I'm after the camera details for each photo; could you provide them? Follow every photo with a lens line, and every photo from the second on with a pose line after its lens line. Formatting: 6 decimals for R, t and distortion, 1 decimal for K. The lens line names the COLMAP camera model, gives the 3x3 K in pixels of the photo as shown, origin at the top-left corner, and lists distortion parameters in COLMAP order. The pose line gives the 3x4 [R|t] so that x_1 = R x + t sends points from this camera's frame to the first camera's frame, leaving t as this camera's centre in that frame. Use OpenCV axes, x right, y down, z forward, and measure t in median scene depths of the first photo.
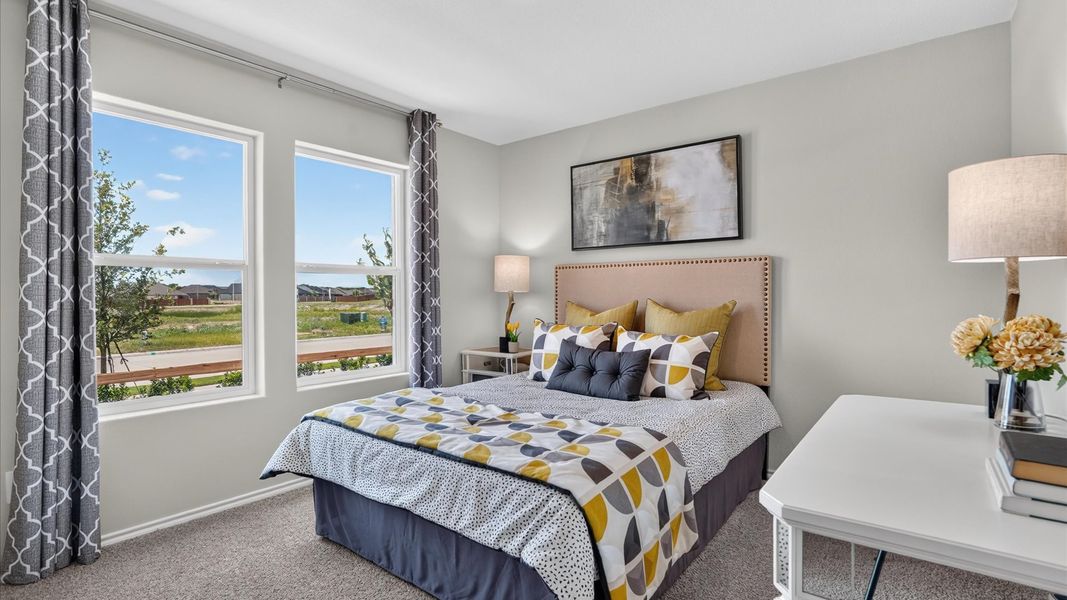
lens RADIAL K [[502.8, 0, 537.8], [0, 502.8, 303.3], [0, 0, 1]] dist [-0.059870, 0.027321]
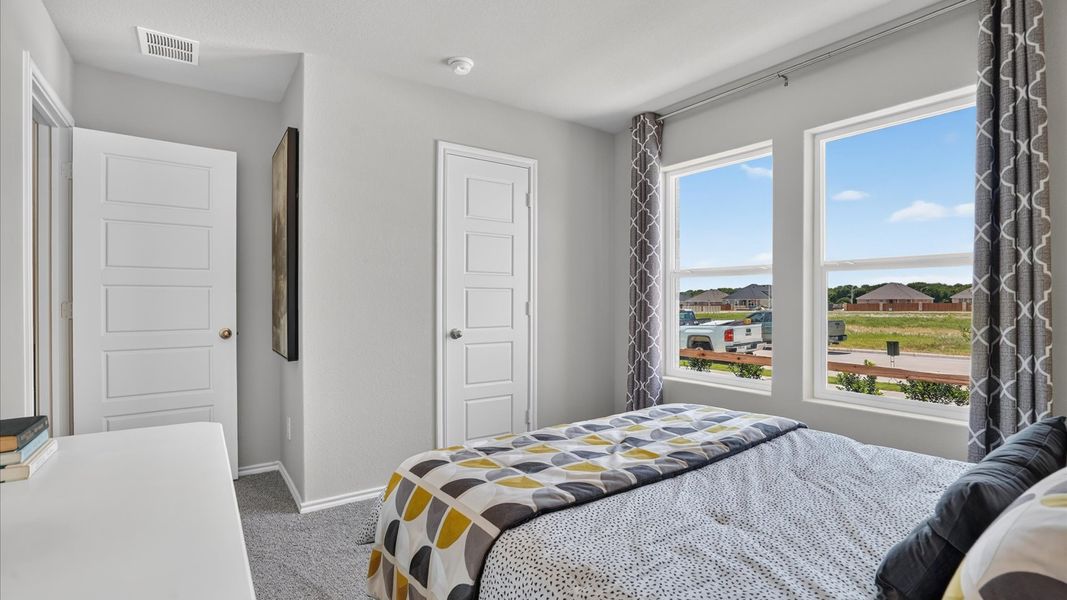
lens RADIAL K [[502.8, 0, 537.8], [0, 502.8, 303.3], [0, 0, 1]] dist [-0.059870, 0.027321]
pose [[-0.300645, 0.012302, -0.953657, 0.760488], [-0.008690, 0.999840, 0.015637, -0.021666], [0.953697, 0.012989, -0.300490, 1.121025]]
